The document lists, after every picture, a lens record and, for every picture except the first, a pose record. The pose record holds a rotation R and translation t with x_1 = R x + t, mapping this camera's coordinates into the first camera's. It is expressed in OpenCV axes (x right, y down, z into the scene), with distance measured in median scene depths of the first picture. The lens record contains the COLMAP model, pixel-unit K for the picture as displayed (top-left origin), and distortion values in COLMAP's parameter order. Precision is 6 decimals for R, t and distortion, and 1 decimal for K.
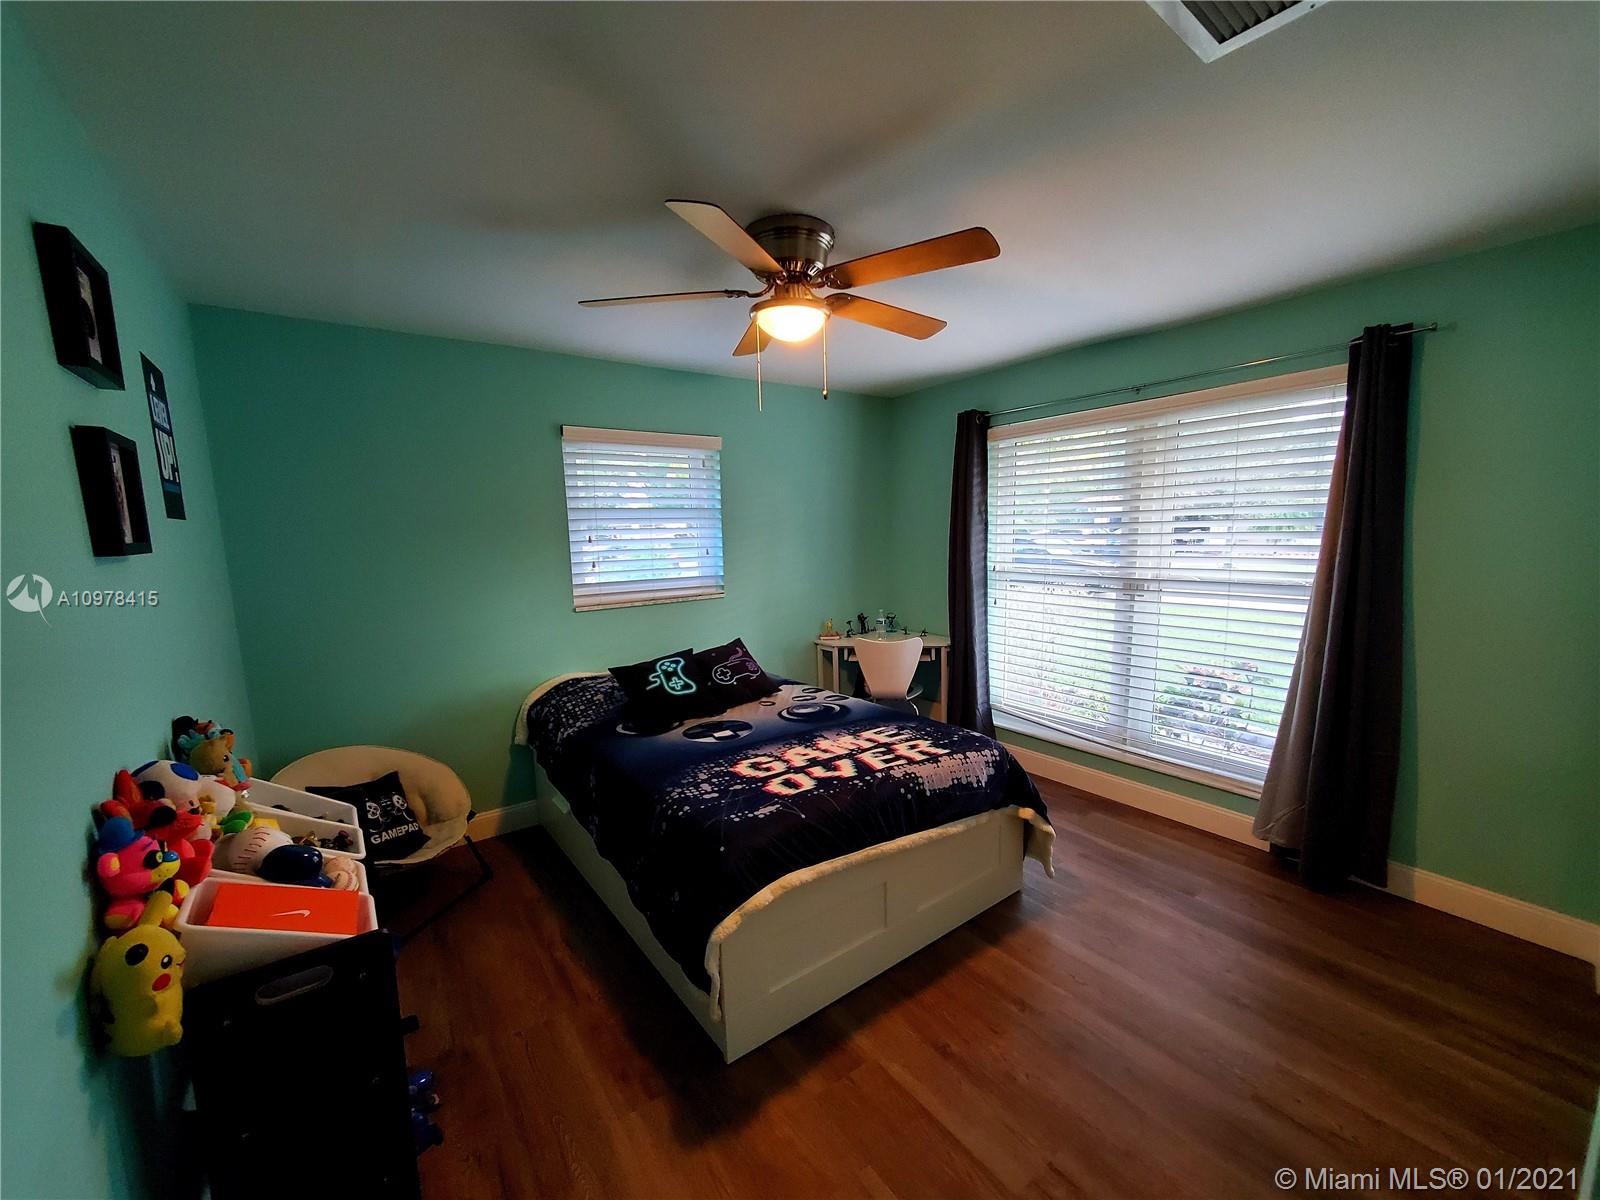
lens RADIAL K [[633.5, 0, 799.8], [0, 633.5, 621.5], [0, 0, 1]] dist [0.000738, -0.001912]
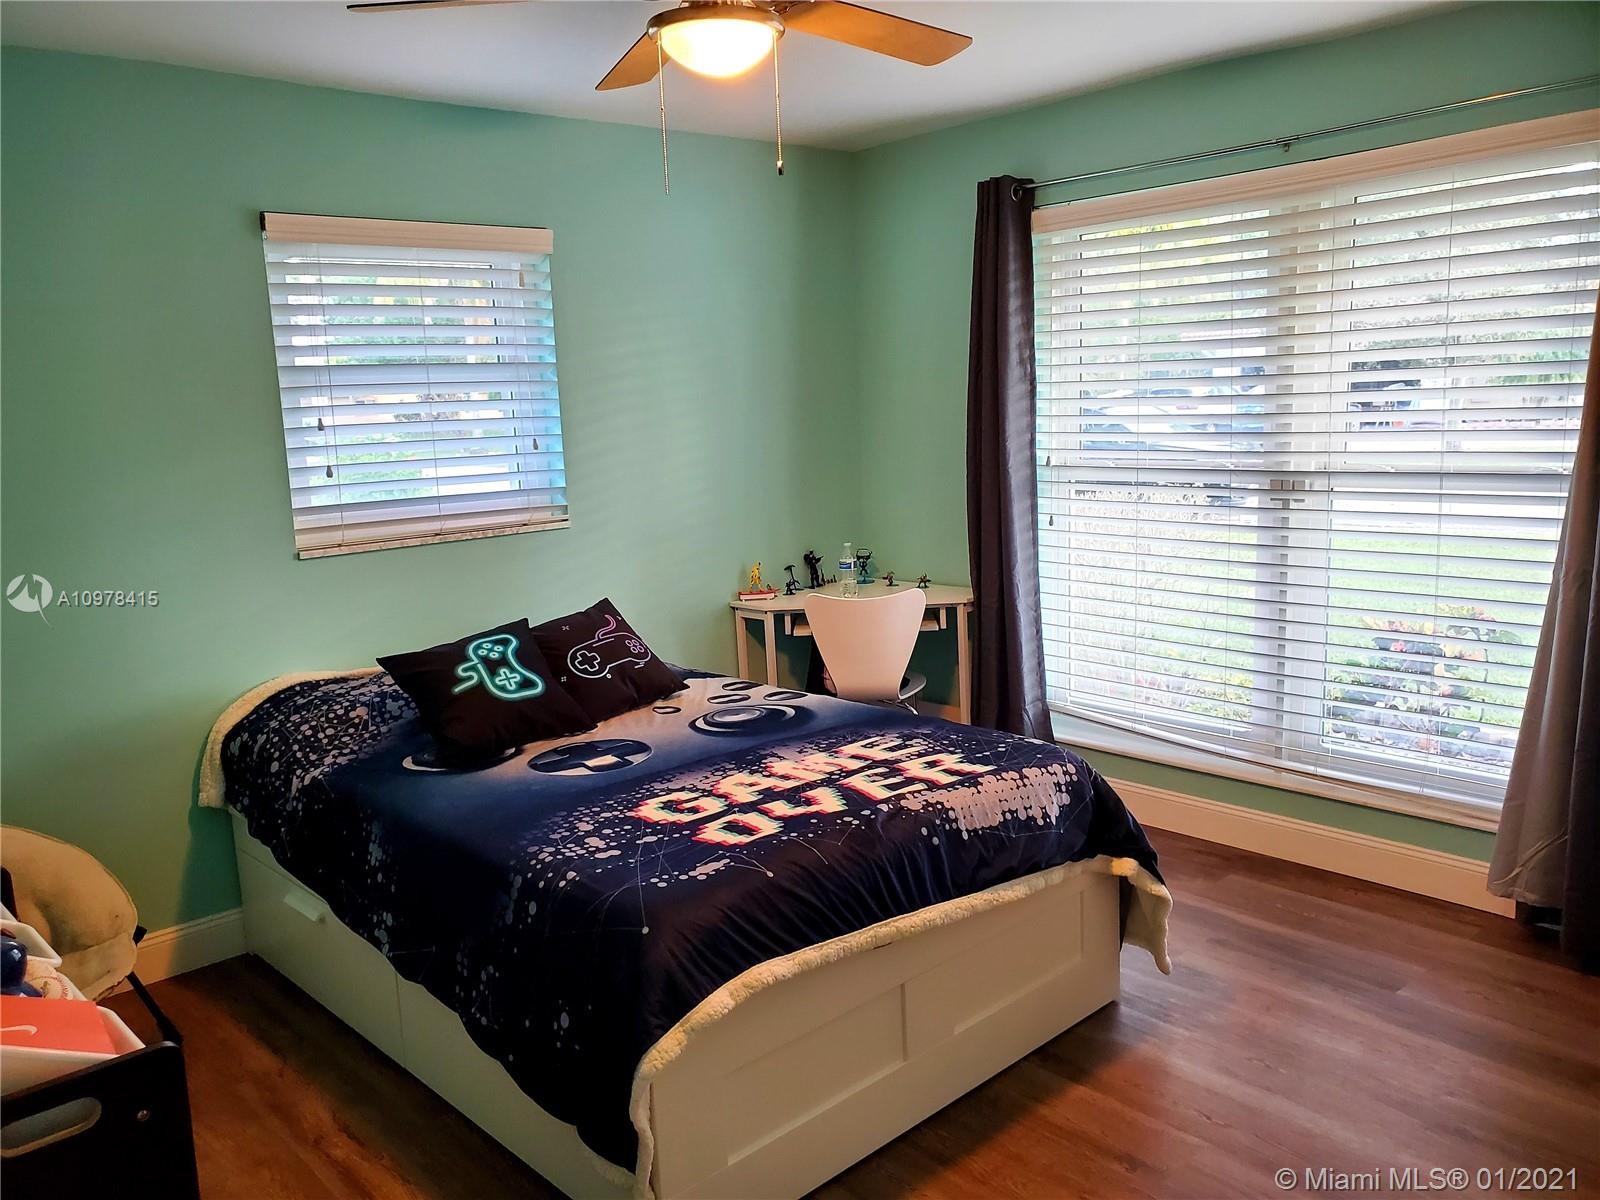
lens RADIAL K [[1235.7, 0, 777.4], [0, 1235.7, 607.2], [0, 0, 1]] dist [0.018312, -0.005870]
pose [[0.995076, -0.035772, 0.092438, -0.054857], [0.033630, 0.999131, 0.024635, 0.015028], [-0.093239, -0.021405, 0.995414, -0.104758]]
